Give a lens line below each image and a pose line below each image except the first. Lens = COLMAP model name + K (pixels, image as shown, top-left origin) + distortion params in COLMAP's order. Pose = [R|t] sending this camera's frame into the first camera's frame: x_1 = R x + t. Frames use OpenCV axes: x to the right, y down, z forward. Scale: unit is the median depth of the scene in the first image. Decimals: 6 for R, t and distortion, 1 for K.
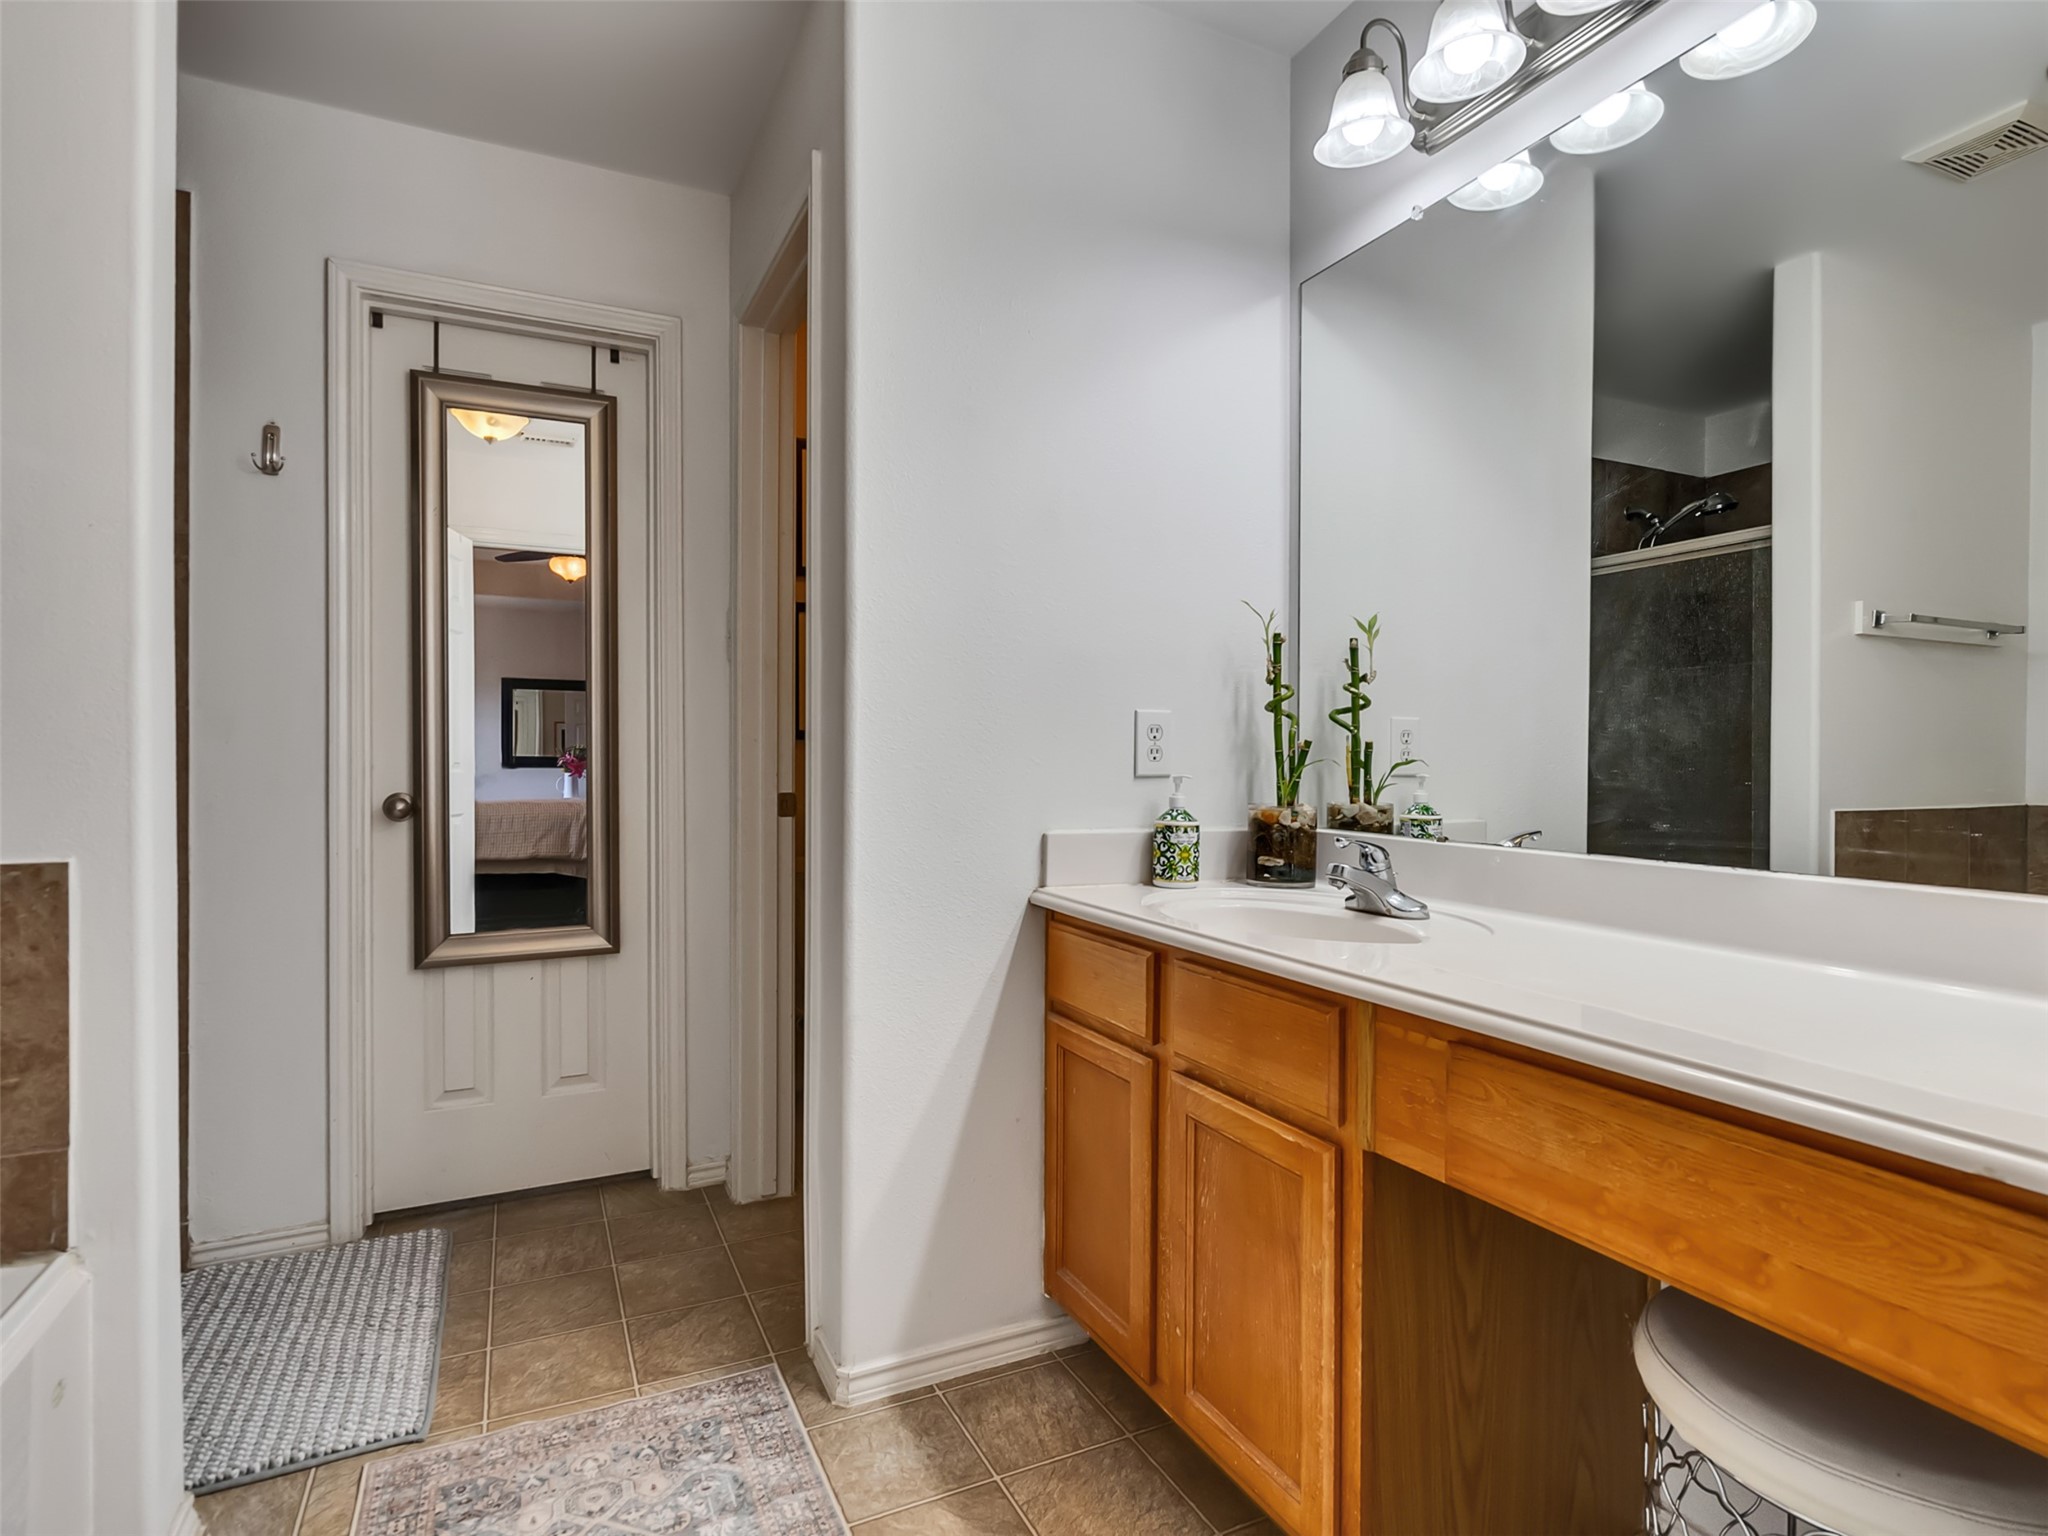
lens RADIAL K [[1056.1, 0, 1019.3], [0, 1056.1, 764.0], [0, 0, 1]] dist [0.003285, 0.001607]
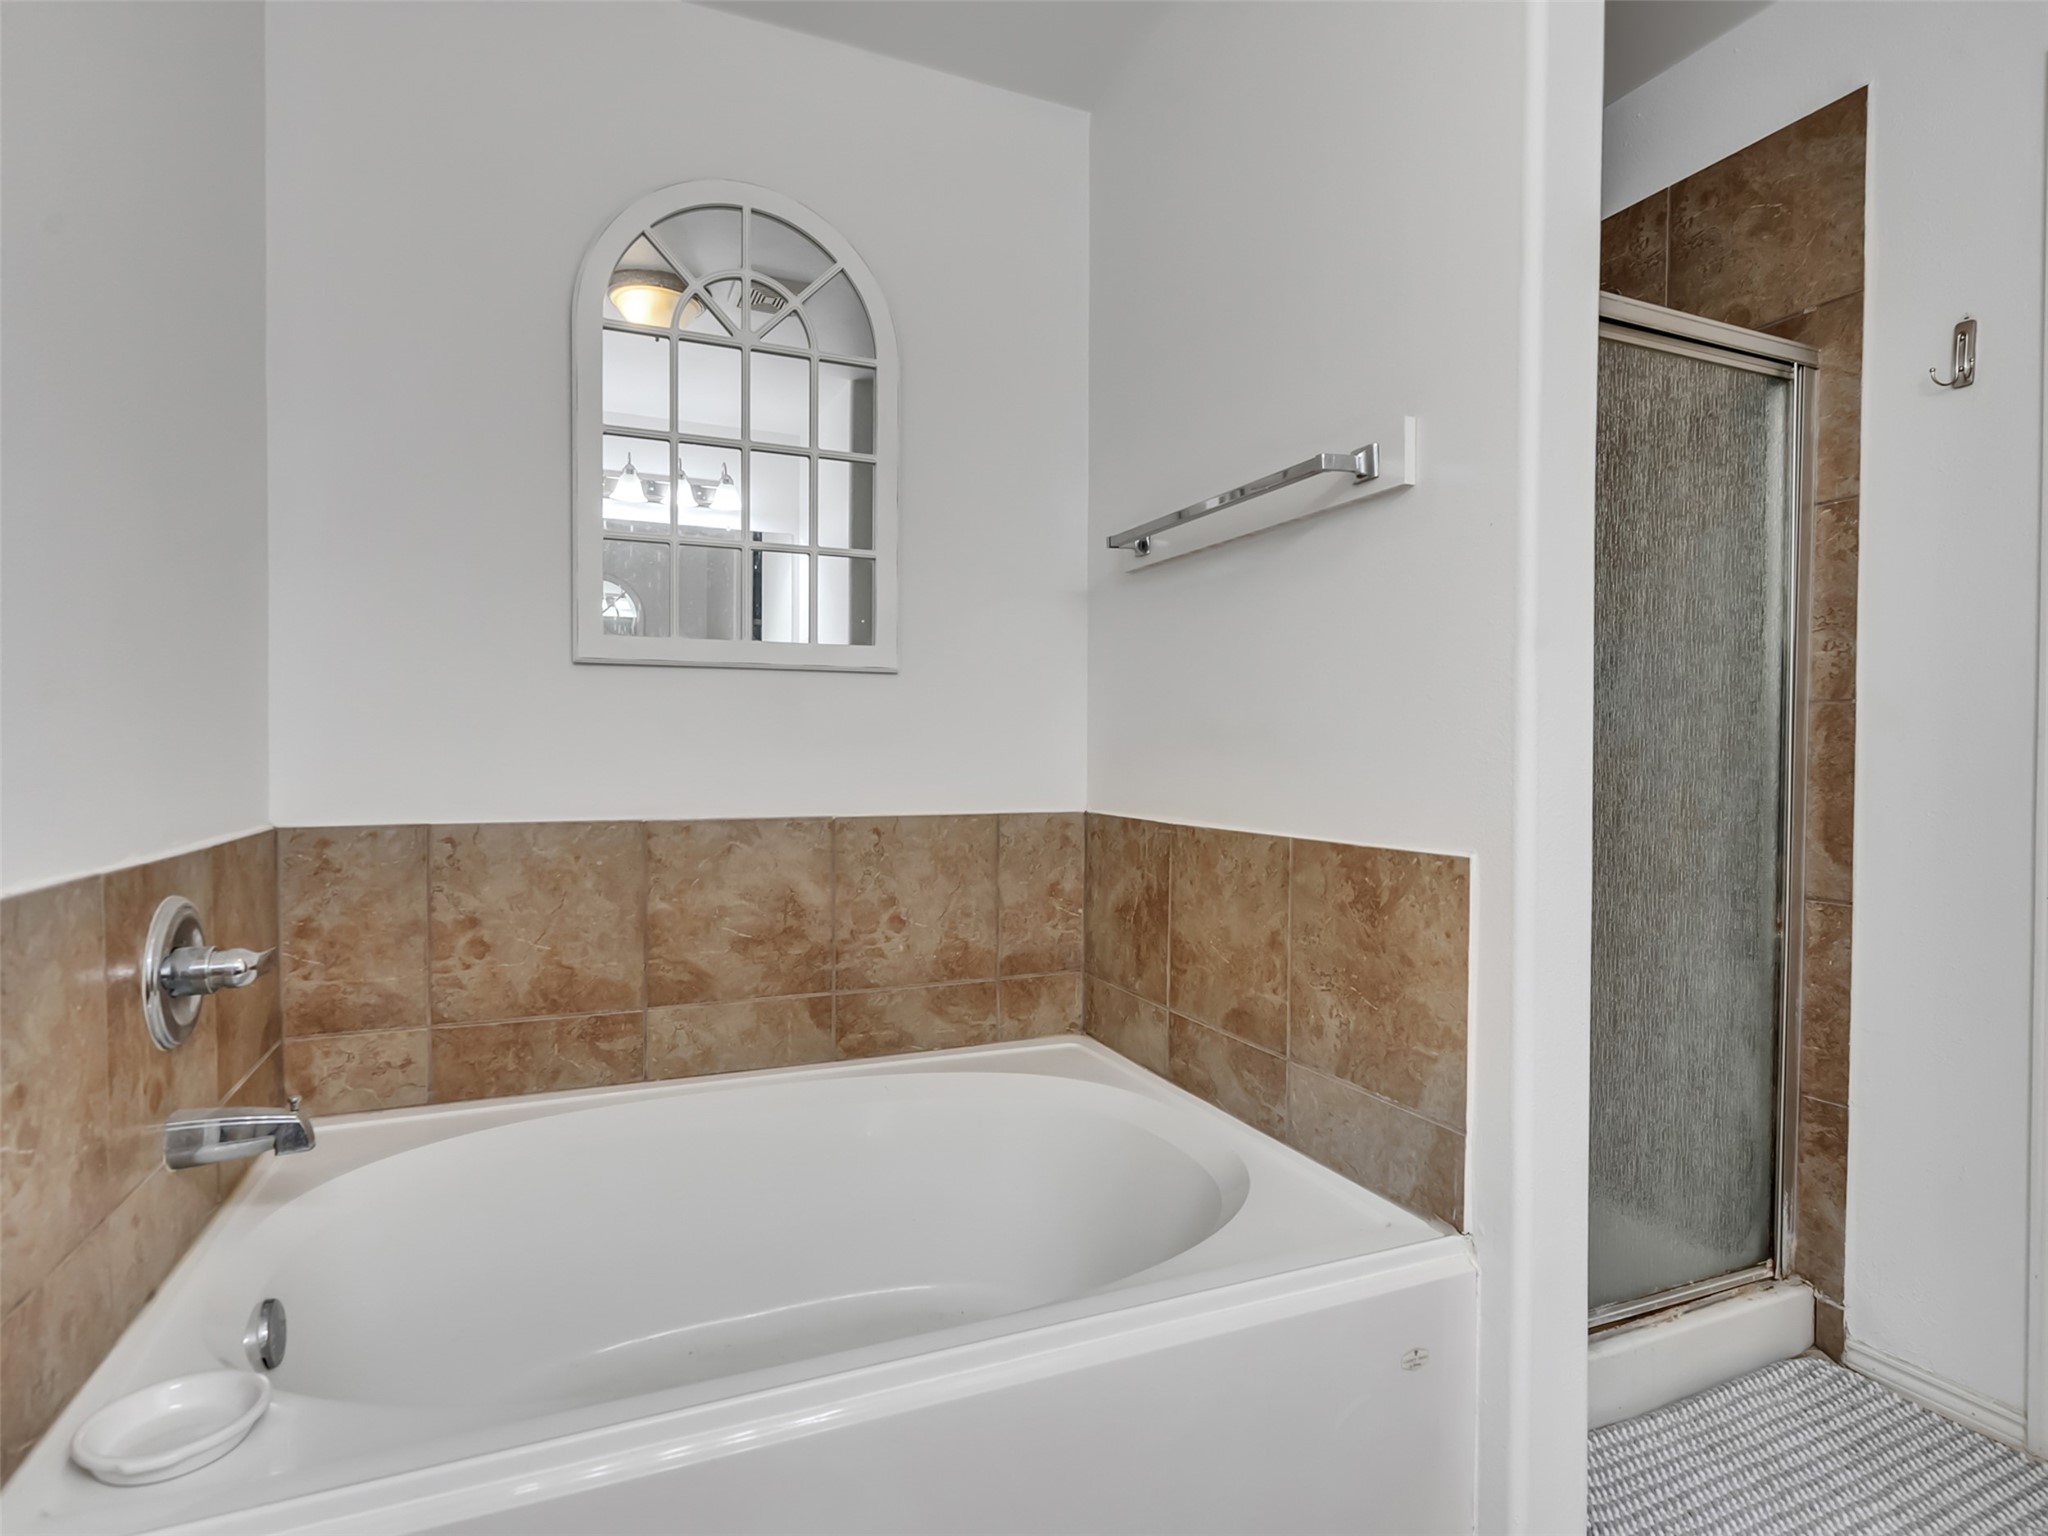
lens RADIAL K [[1056.1, 0, 1018.4], [0, 1056.1, 768.1], [0, 0, 1]] dist [0.003285, 0.001607]
pose [[-0.048565, 0.007123, -0.998795, 0.146272], [-0.010659, 0.999914, 0.007649, 0.002671], [0.998763, 0.011017, -0.048485, 0.605965]]
